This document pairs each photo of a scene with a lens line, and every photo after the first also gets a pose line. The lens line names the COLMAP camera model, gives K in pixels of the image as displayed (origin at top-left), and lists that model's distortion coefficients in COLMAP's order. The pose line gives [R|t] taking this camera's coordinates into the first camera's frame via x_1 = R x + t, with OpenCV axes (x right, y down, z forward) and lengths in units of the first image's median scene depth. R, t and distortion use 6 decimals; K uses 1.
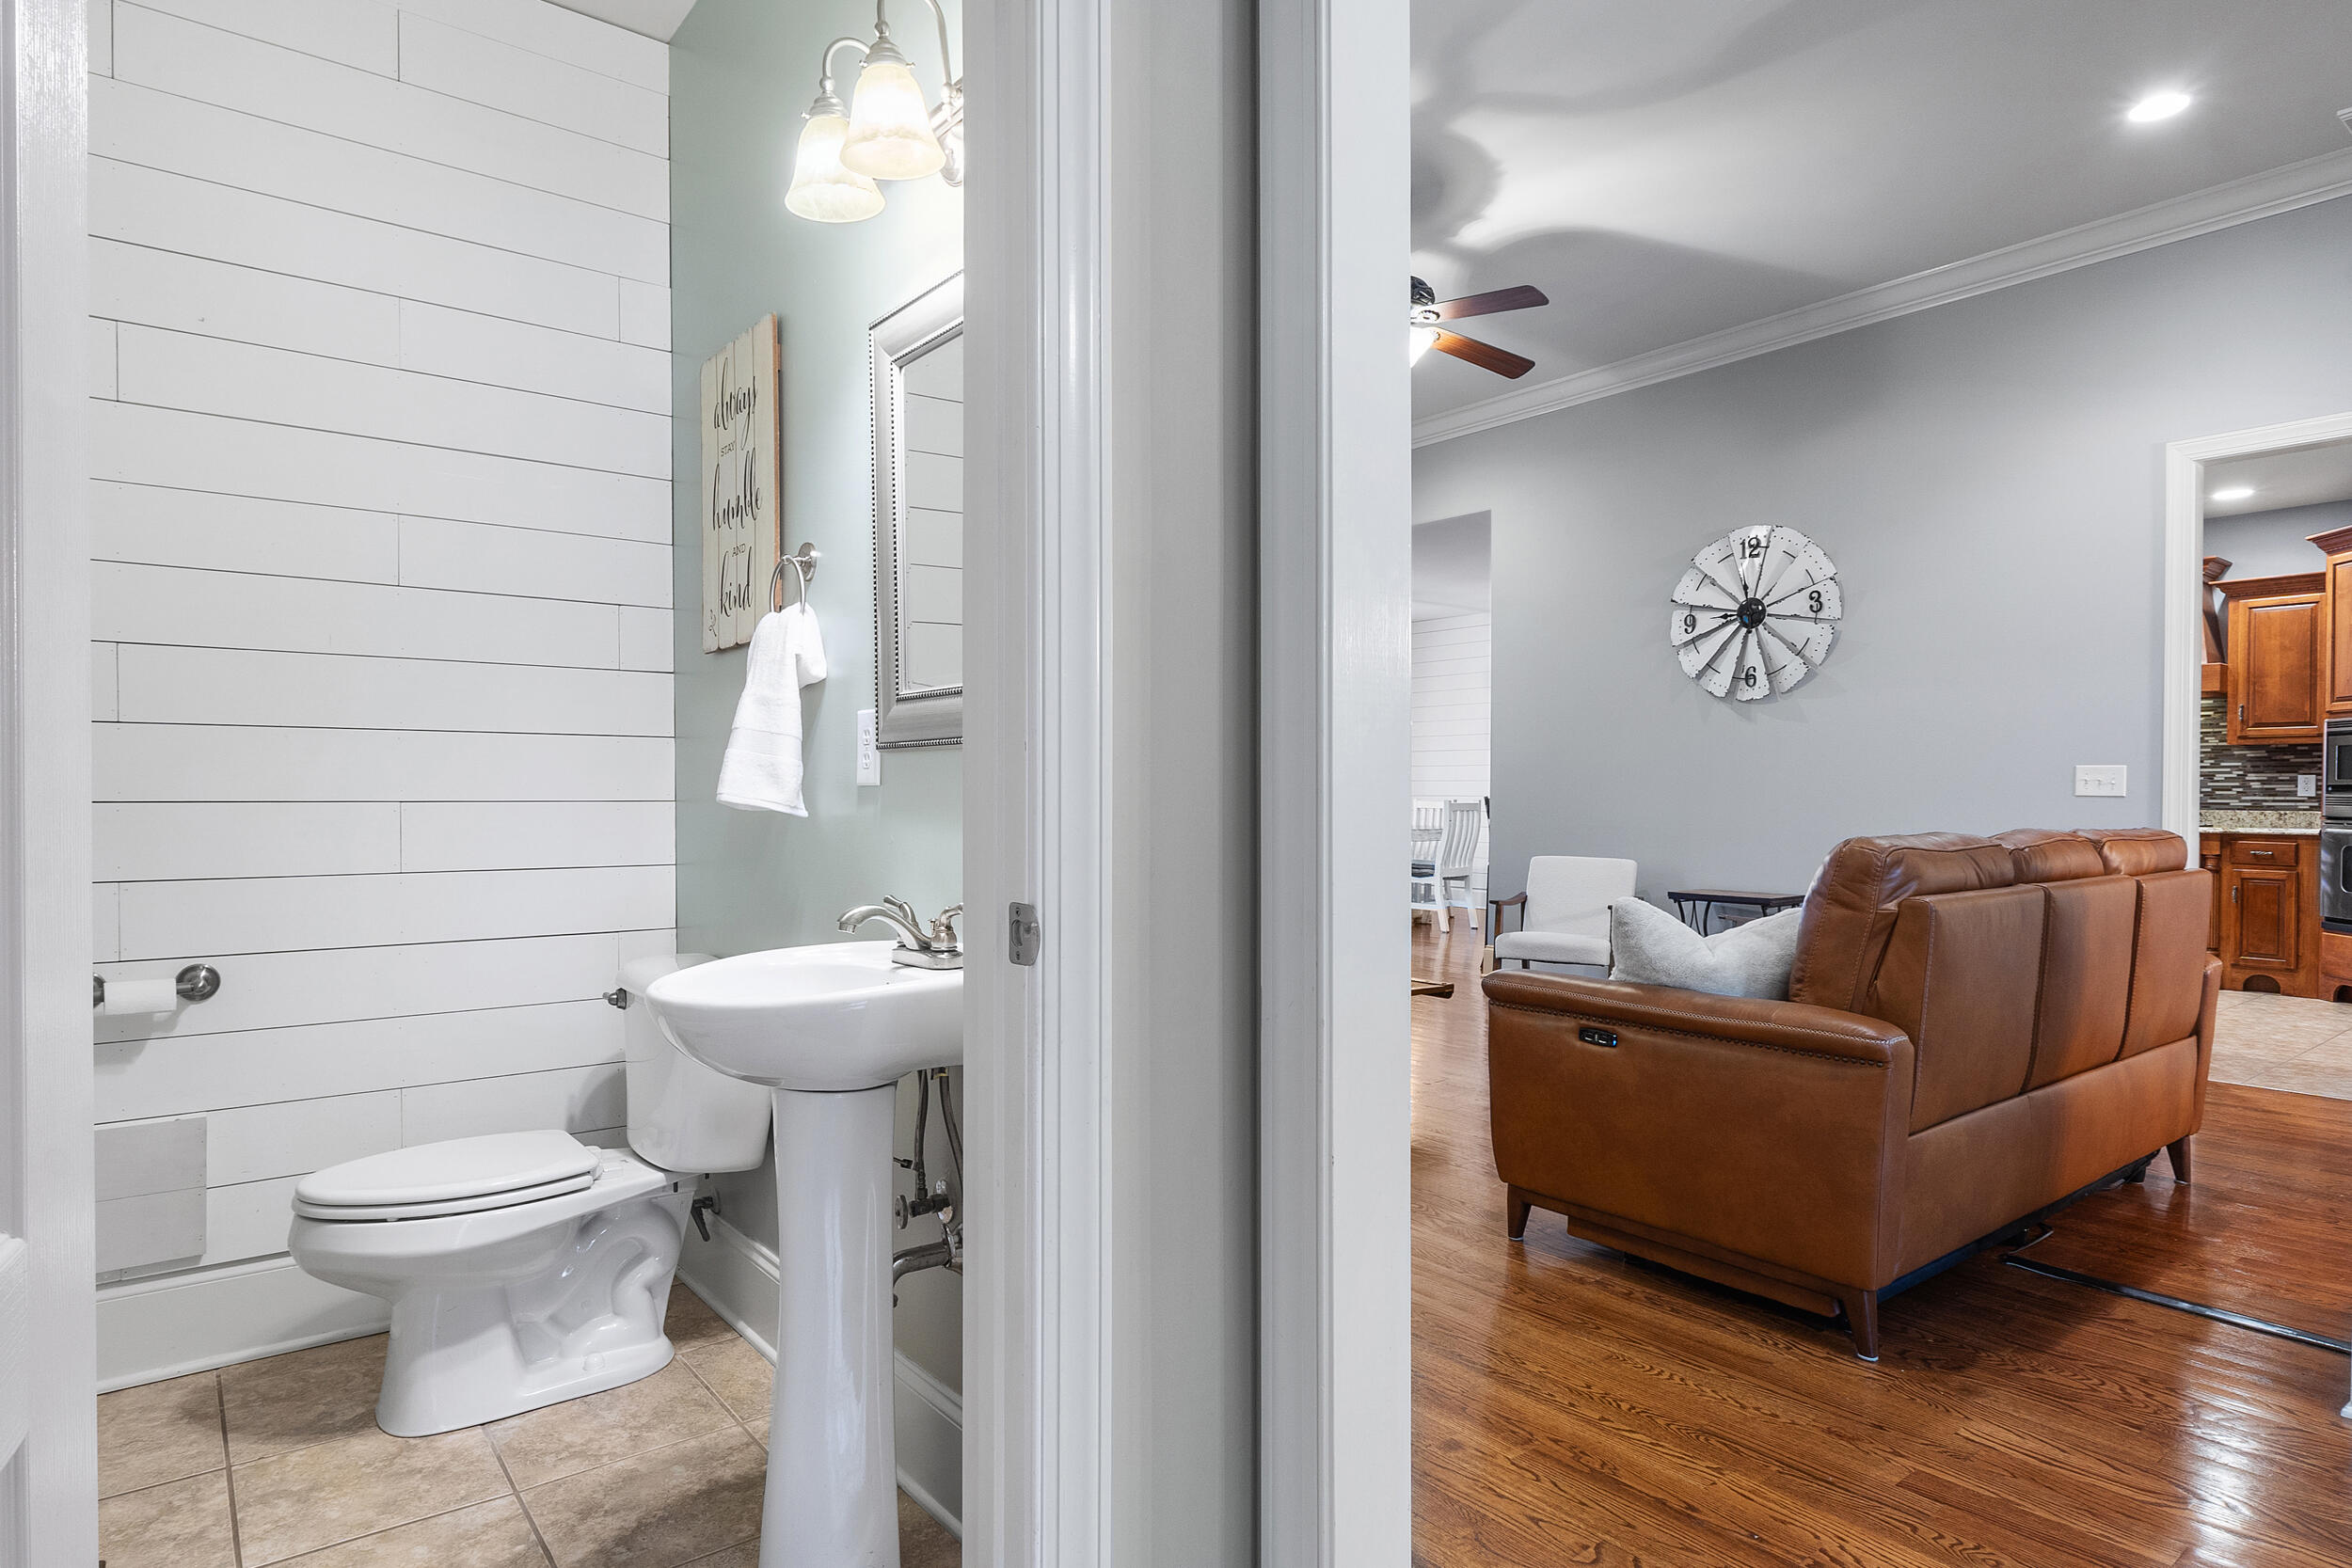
lens RADIAL K [[1298.4, 0, 1170.1], [0, 1298.4, 808.8], [0, 0, 1]] dist [-0.000618, -0.000051]
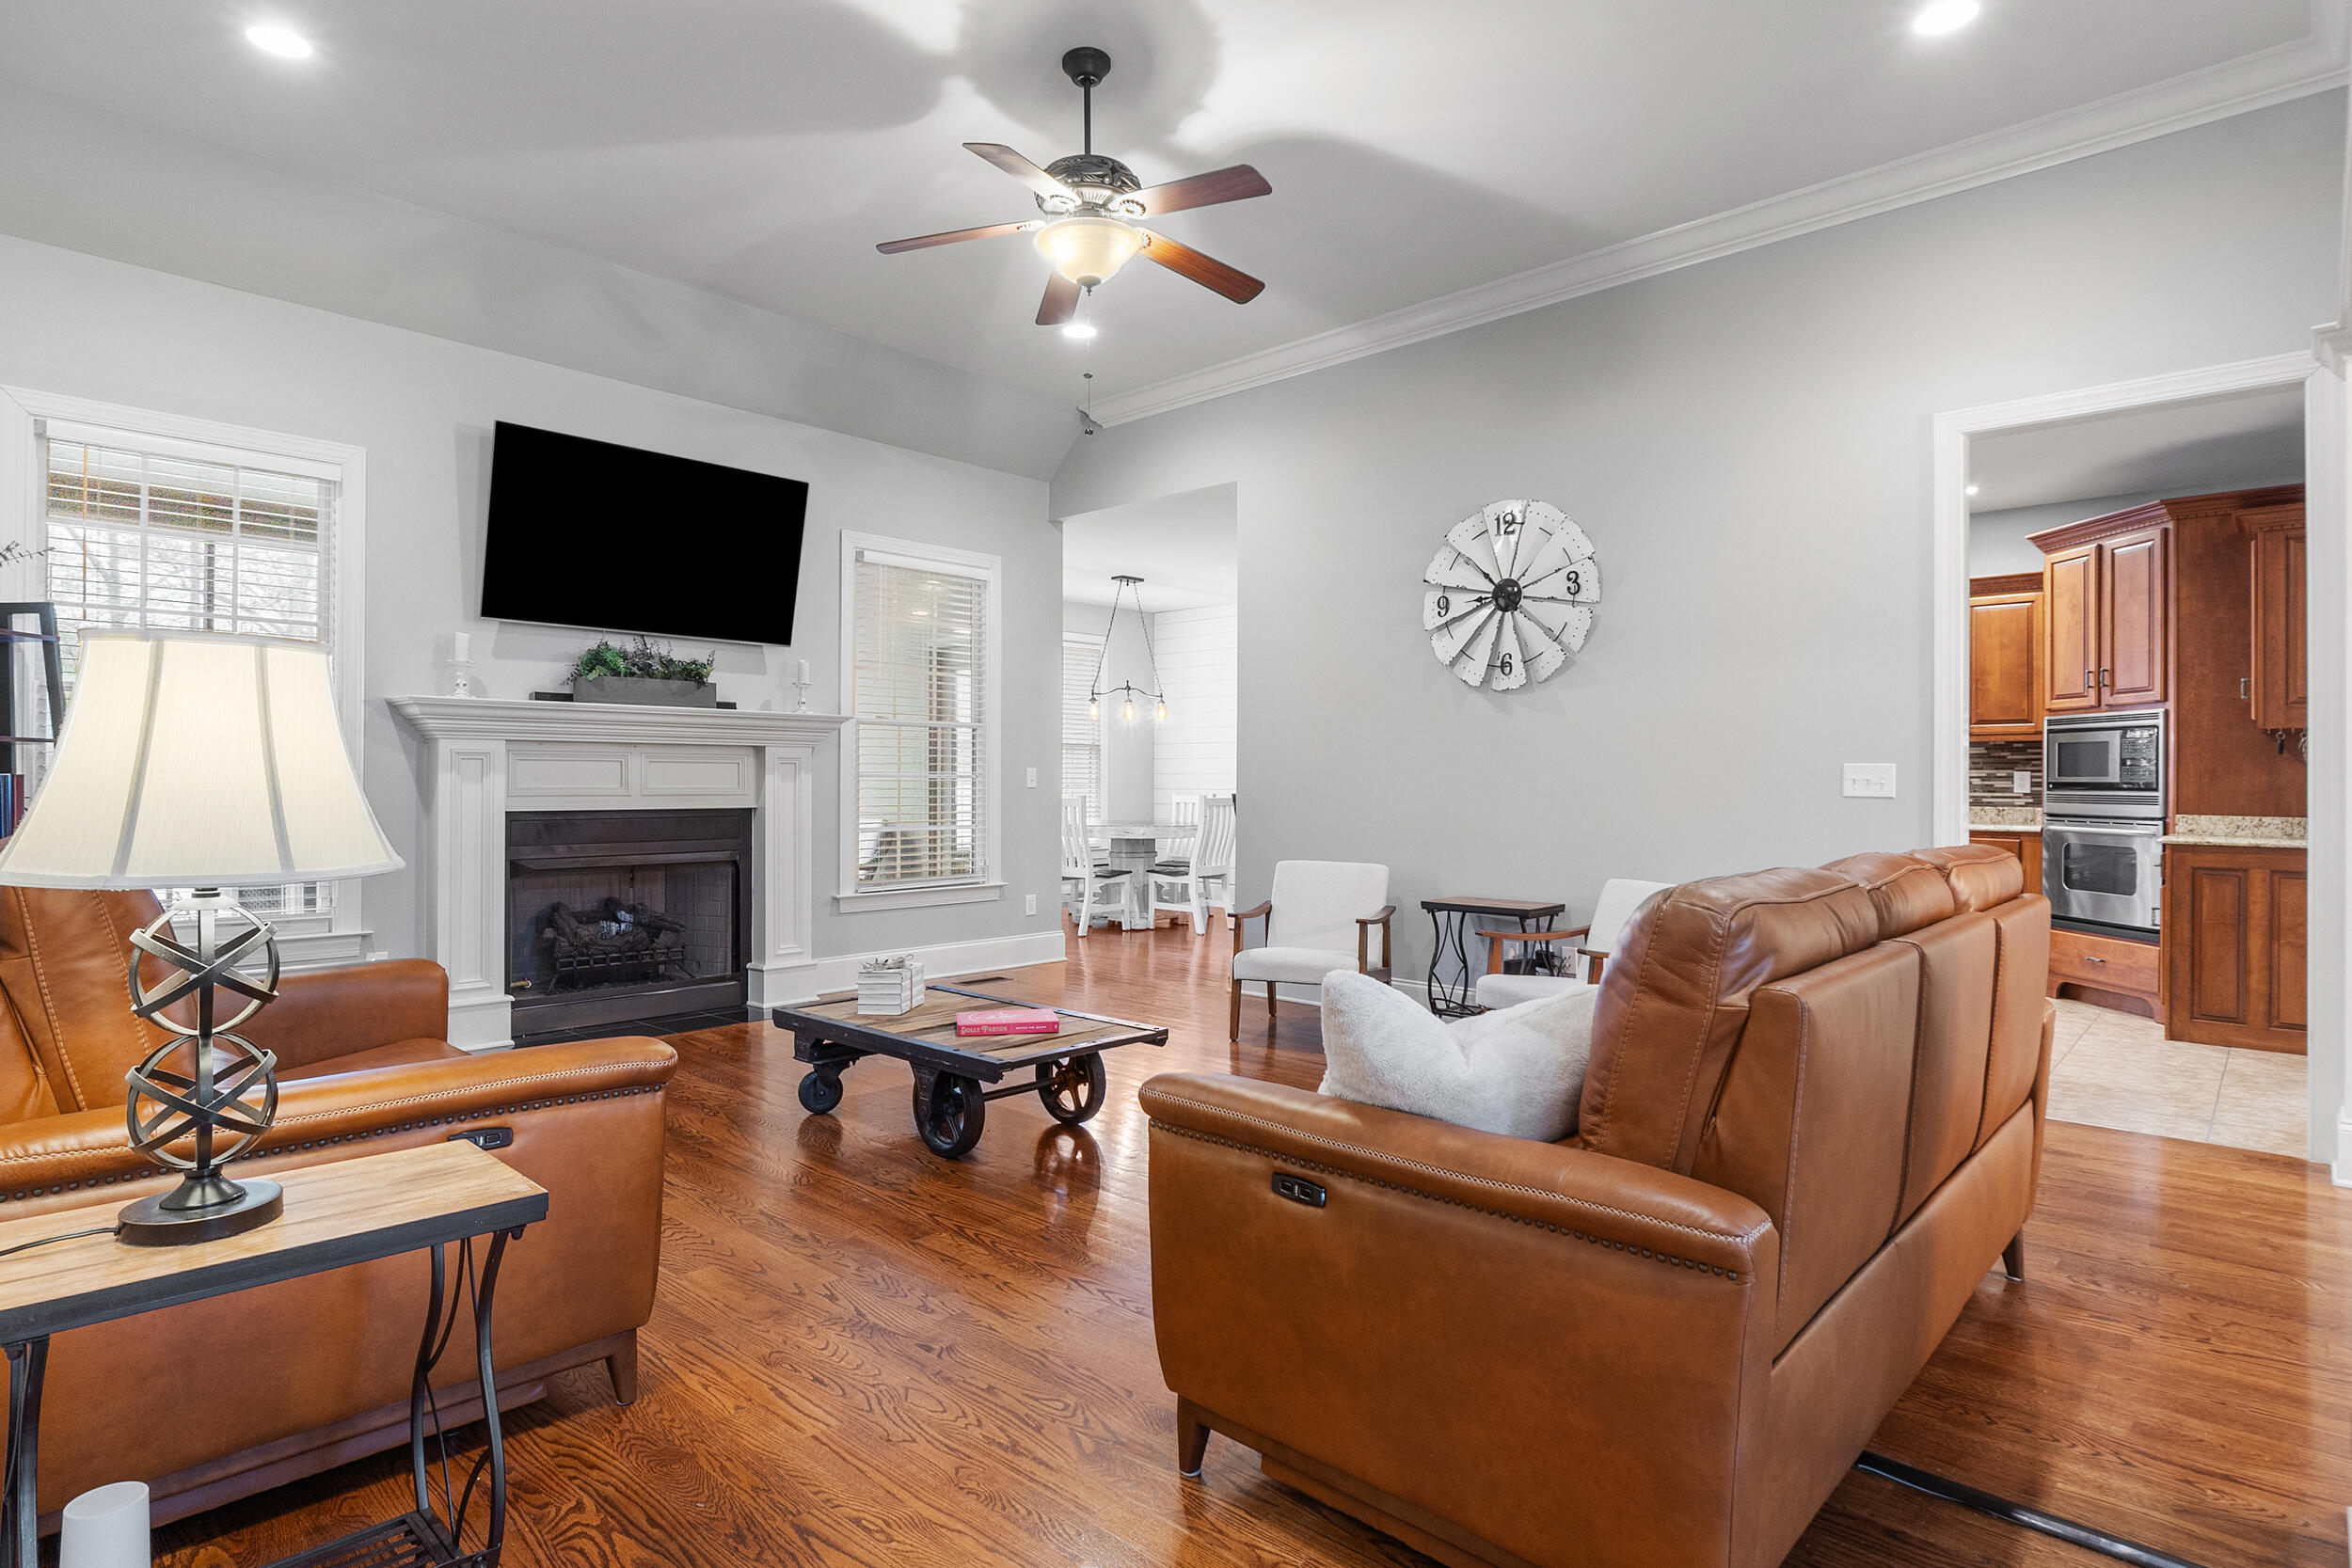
lens RADIAL K [[1231.1, 0, 1176.0], [0, 1231.1, 784.0], [0, 0, 1]] dist [-0.000906, -0.000679]
pose [[0.986800, -0.000112, 0.161942, 0.079406], [0.001792, 0.999946, -0.010228, -0.009404], [-0.161932, 0.010383, 0.986747, 0.188457]]
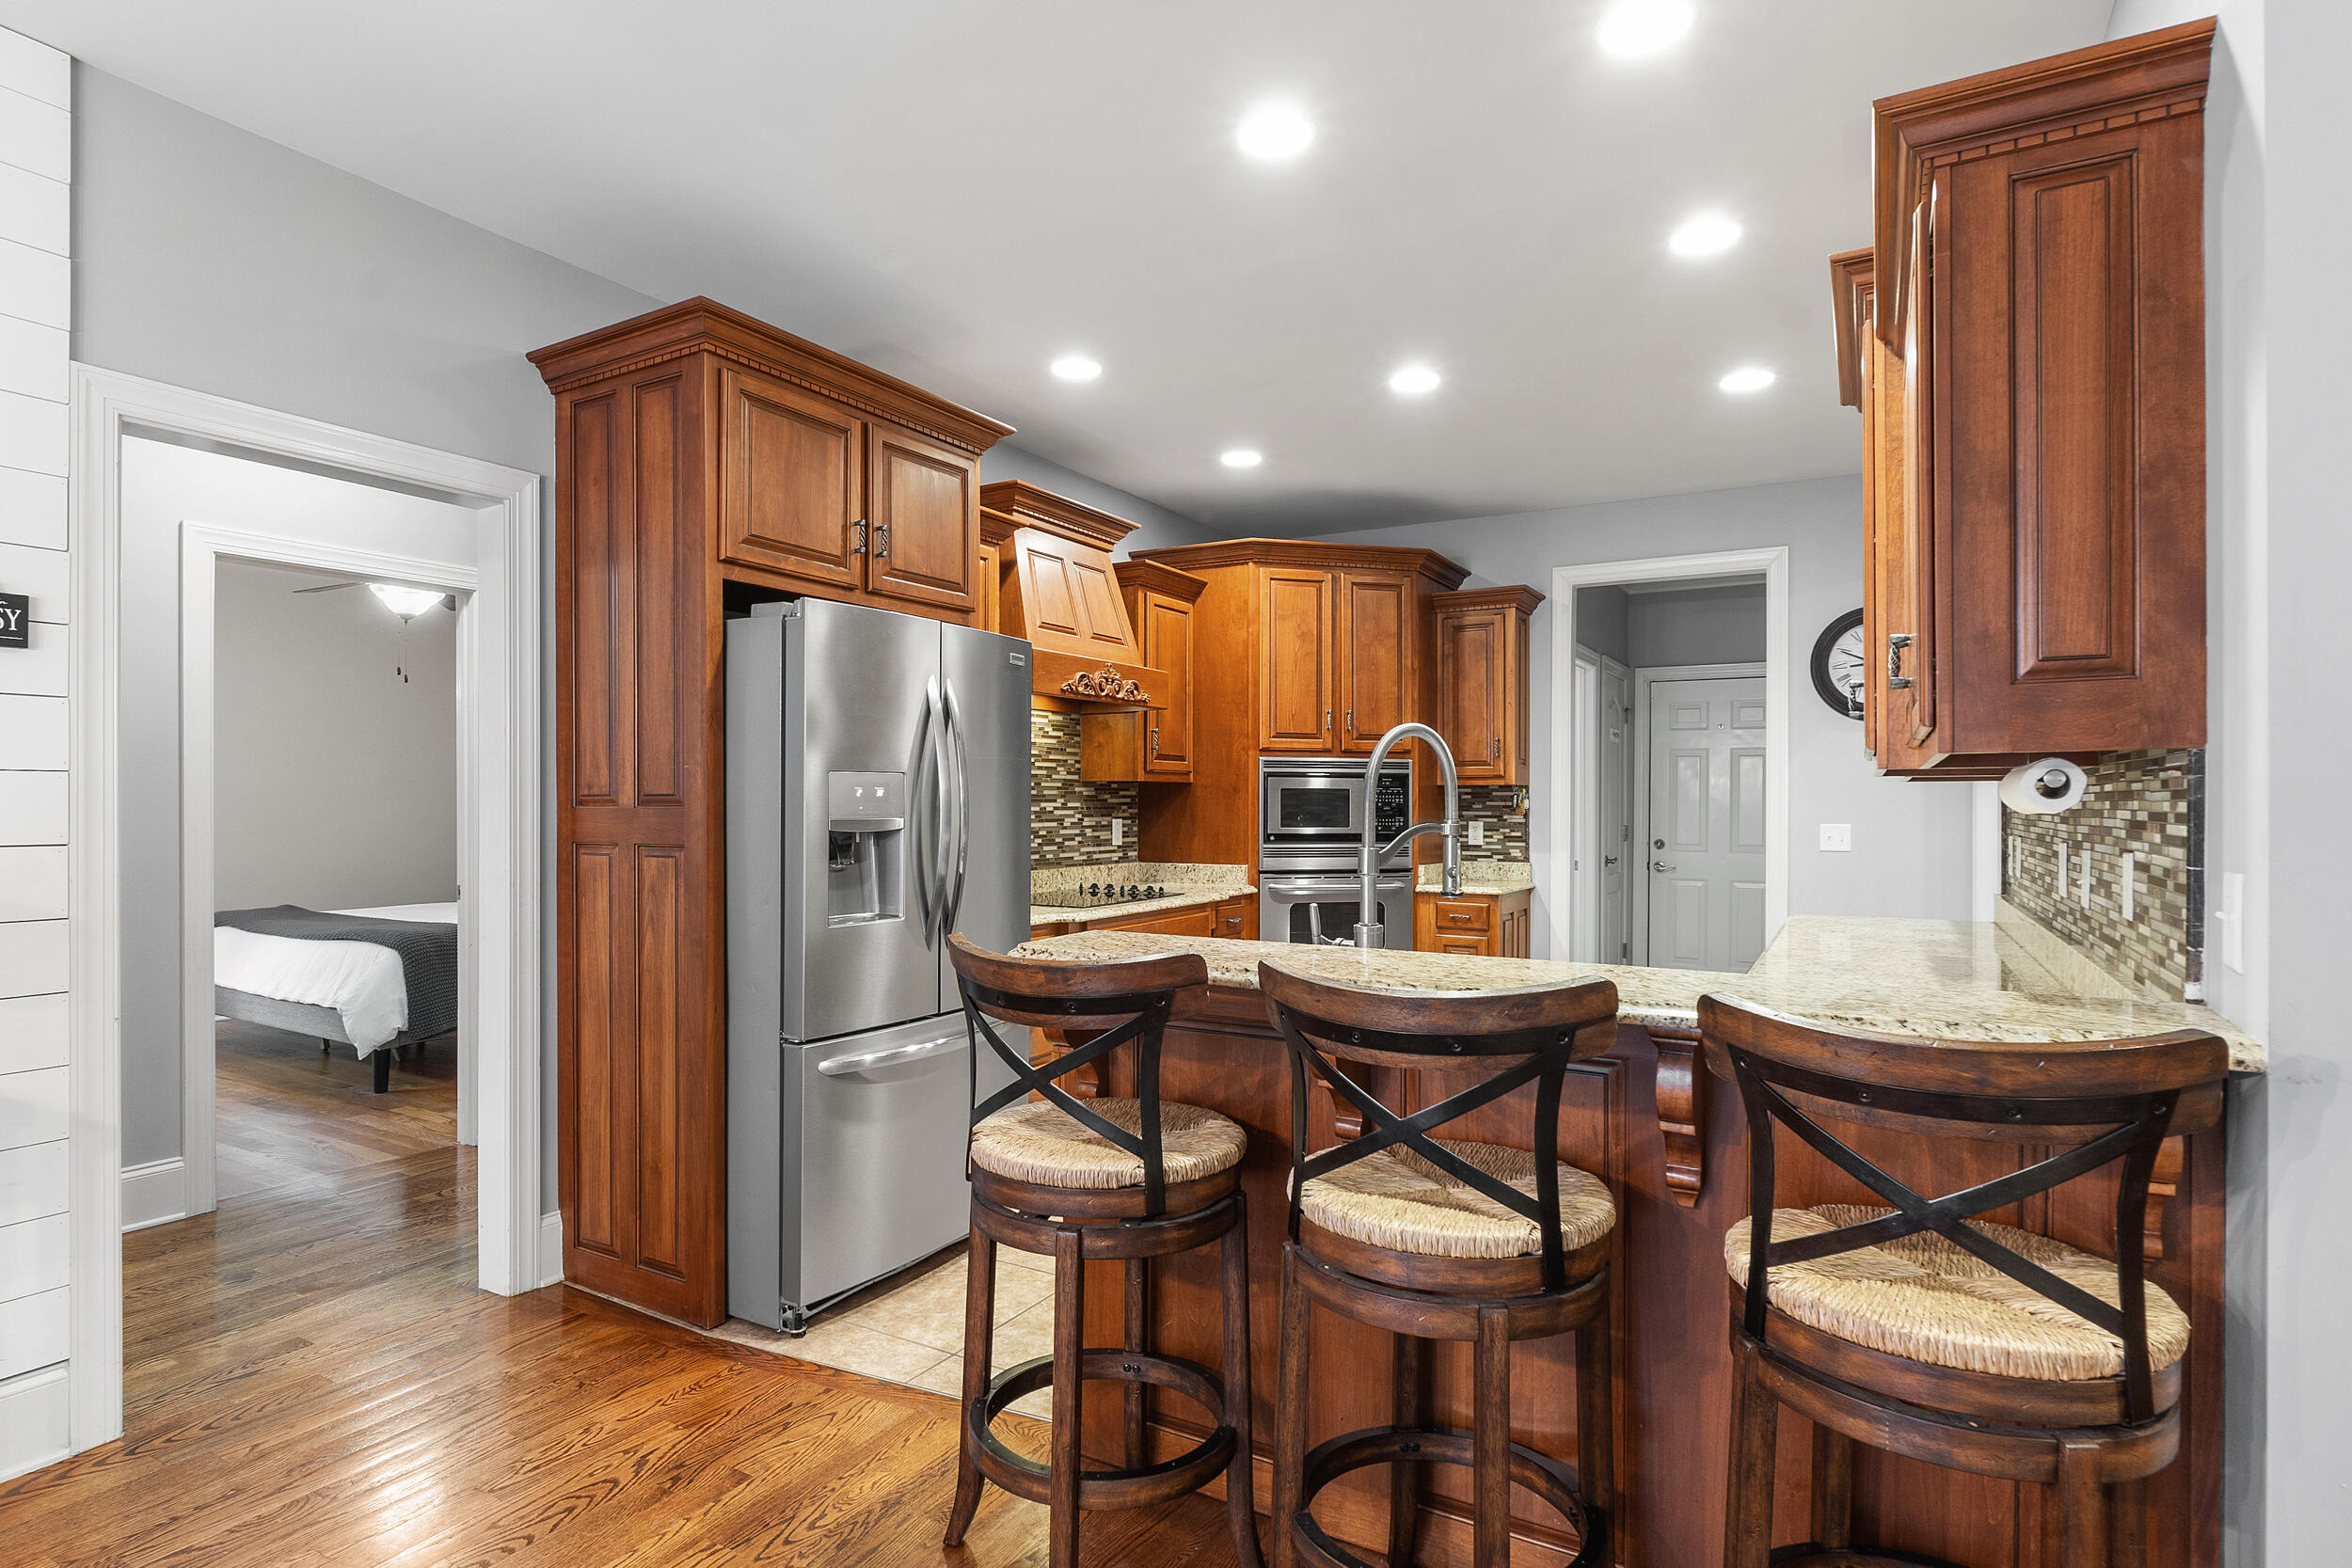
lens RADIAL K [[1231.1, 0, 1176.0], [0, 1231.1, 784.0], [0, 0, 1]] dist [-0.000906, -0.000679]
pose [[-0.377878, 0.006372, 0.925833, 0.174955], [0.006636, 0.999969, -0.004174, -0.053696], [-0.925831, 0.004567, -0.377909, 1.512839]]
